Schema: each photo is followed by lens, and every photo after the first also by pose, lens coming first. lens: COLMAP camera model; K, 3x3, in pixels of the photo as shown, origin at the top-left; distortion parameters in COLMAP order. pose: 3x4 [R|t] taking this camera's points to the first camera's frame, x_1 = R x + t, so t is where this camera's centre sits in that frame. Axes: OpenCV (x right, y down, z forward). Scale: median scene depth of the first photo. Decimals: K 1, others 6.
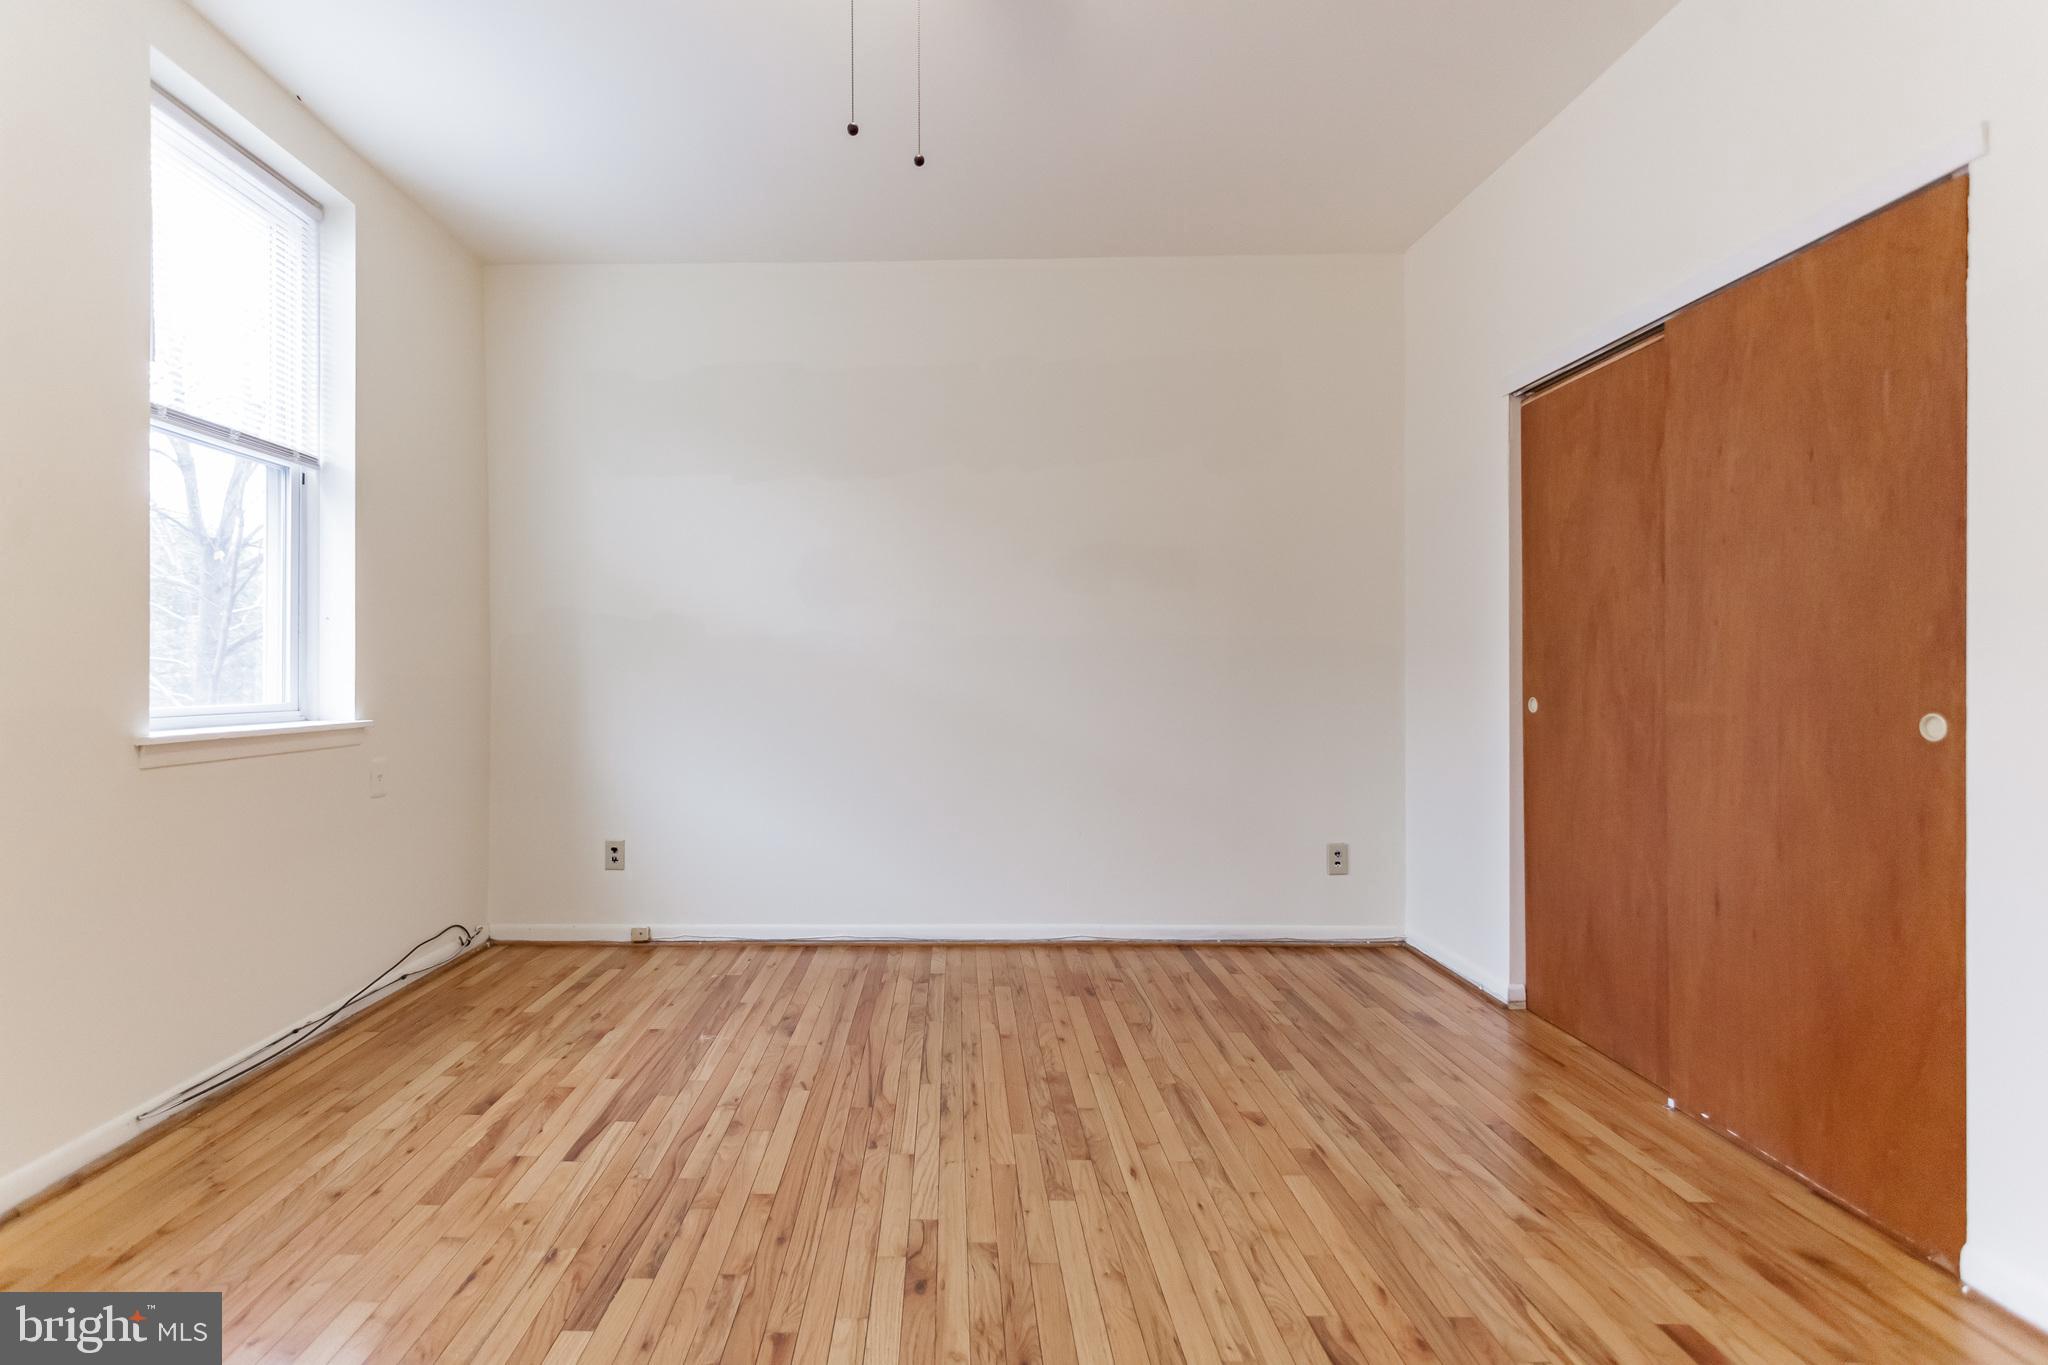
lens RADIAL K [[1045.4, 0, 1024.0], [0, 1045.4, 682.5], [0, 0, 1]] dist [0.007627, -0.000373]
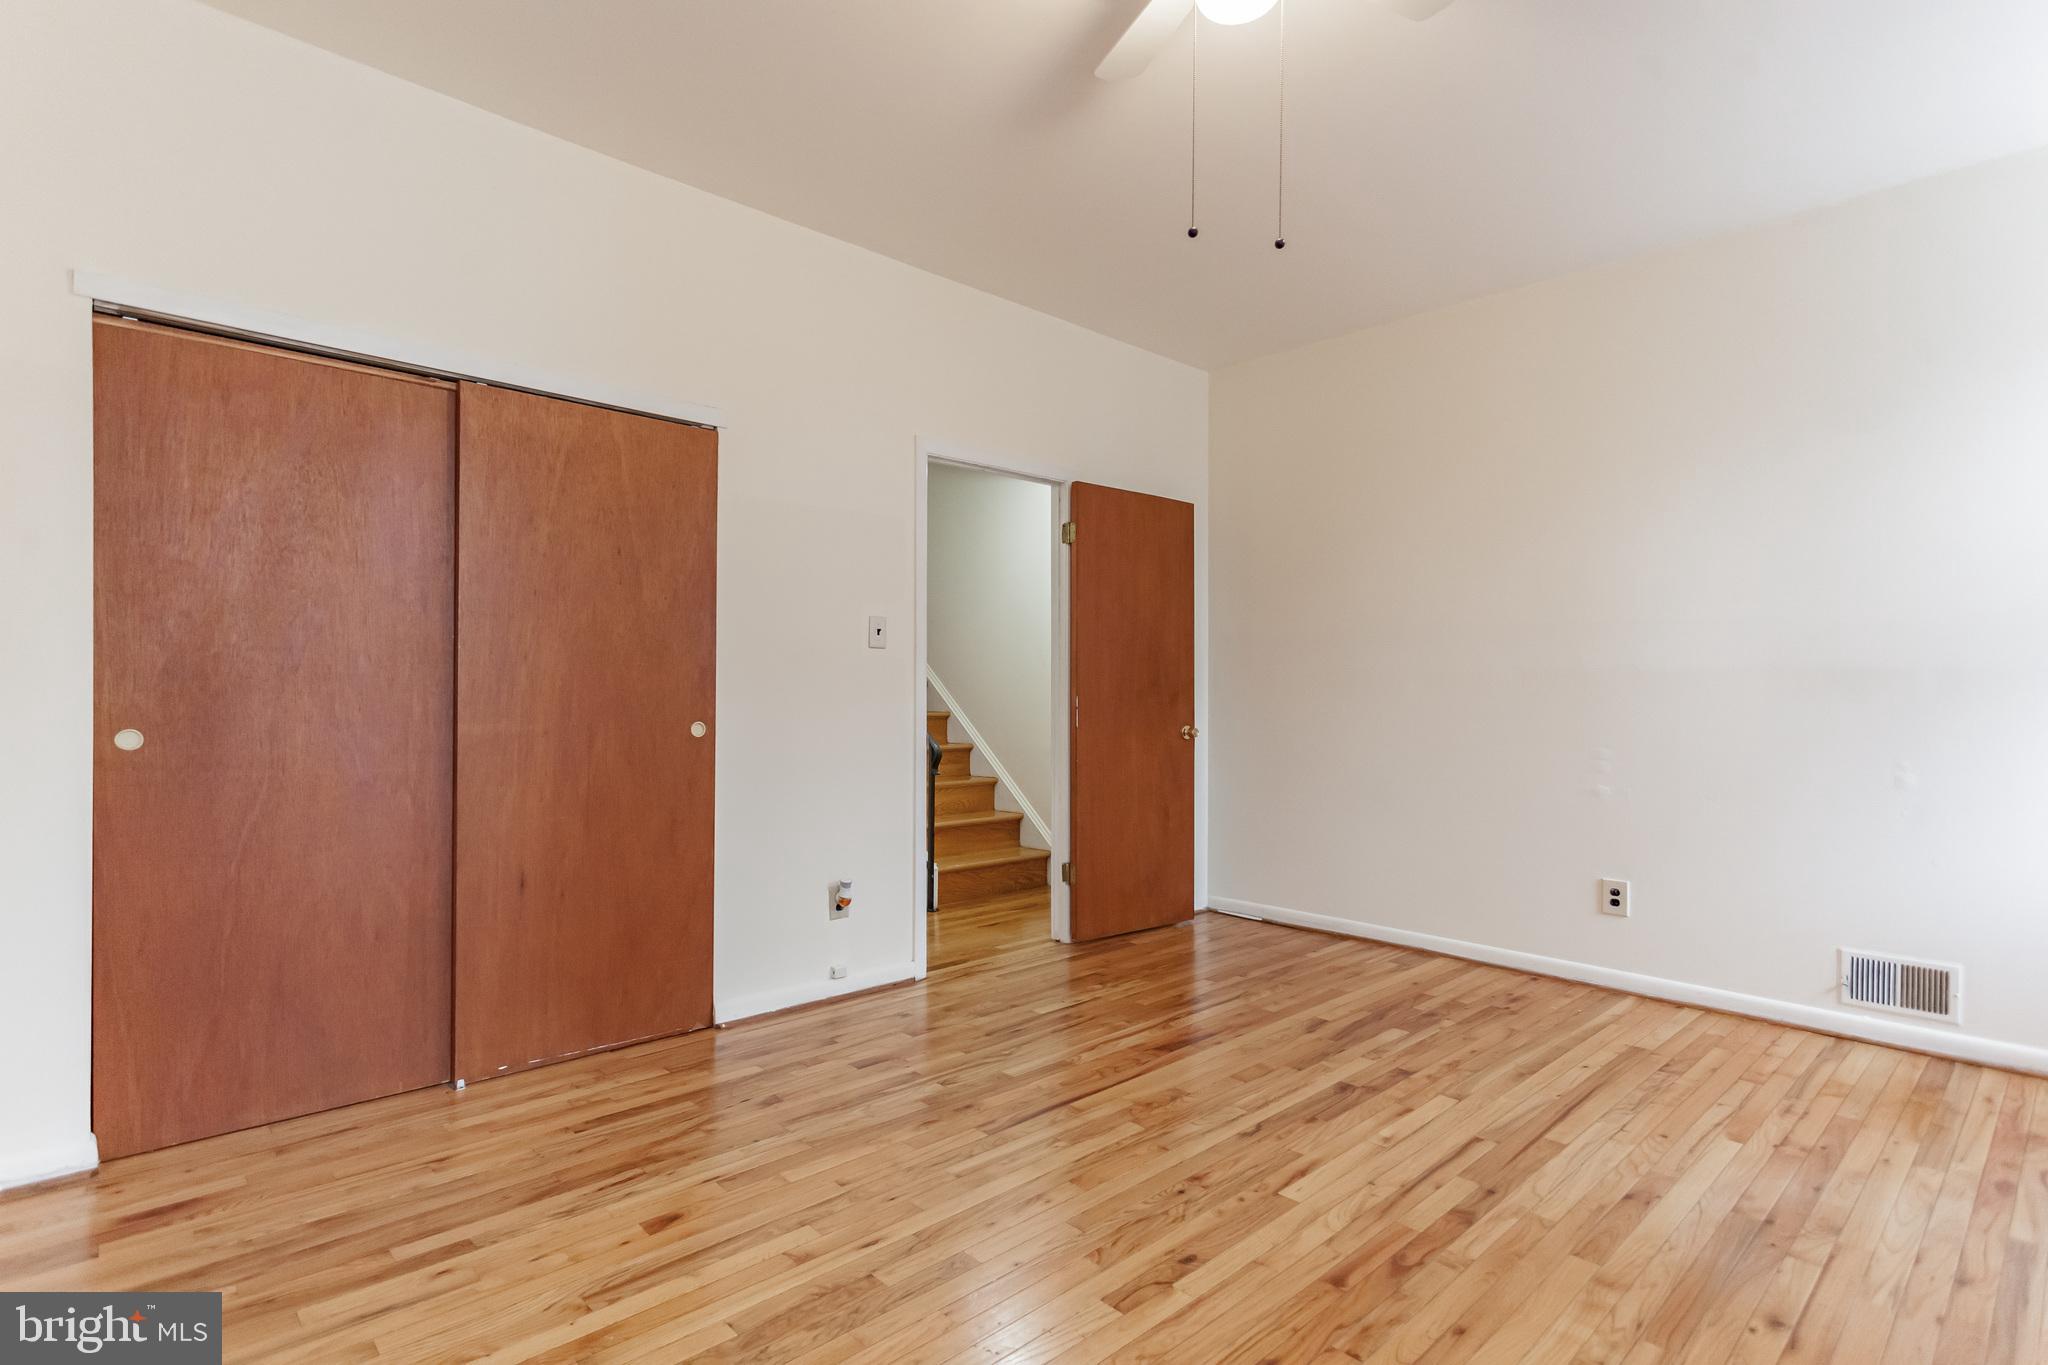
lens RADIAL K [[971.4, 0, 911.3], [0, 971.4, 695.2], [0, 0, 1]] dist [0.017400, 0.000121]
pose [[-0.572924, 0.000899, 0.819608, -0.597804], [0.001416, 0.999999, -0.000107, -0.012995], [-0.819607, 0.001099, -0.572925, 1.410356]]
